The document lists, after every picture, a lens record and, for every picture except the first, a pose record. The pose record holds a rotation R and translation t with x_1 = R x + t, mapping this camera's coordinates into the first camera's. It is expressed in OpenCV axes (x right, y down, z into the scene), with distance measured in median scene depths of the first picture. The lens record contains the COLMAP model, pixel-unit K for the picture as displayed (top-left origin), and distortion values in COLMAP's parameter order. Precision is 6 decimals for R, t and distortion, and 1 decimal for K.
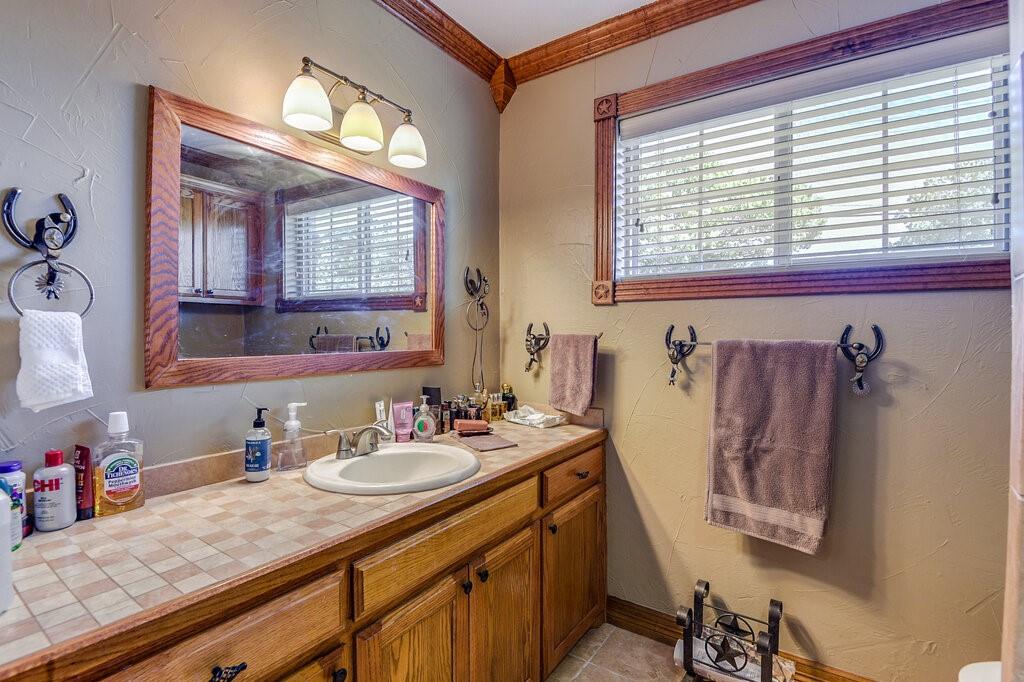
lens RADIAL K [[476.5, 0, 510.8], [0, 476.5, 338.8], [0, 0, 1]] dist [0.019135, -0.035773]
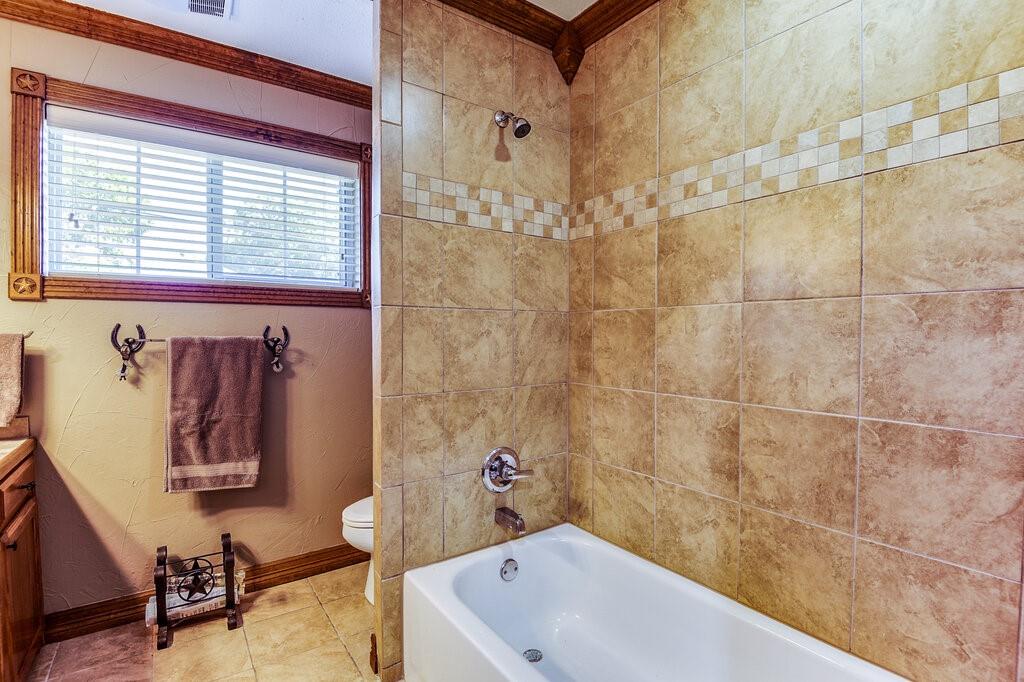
lens RADIAL K [[471.4, 0, 506.7], [0, 471.4, 342.0], [0, 0, 1]] dist [0.005978, -0.021272]
pose [[0.333105, -0.022103, 0.942631, -0.392754], [0.011771, 0.999745, 0.019282, 0.001835], [-0.942816, 0.004673, 0.333280, -0.171005]]
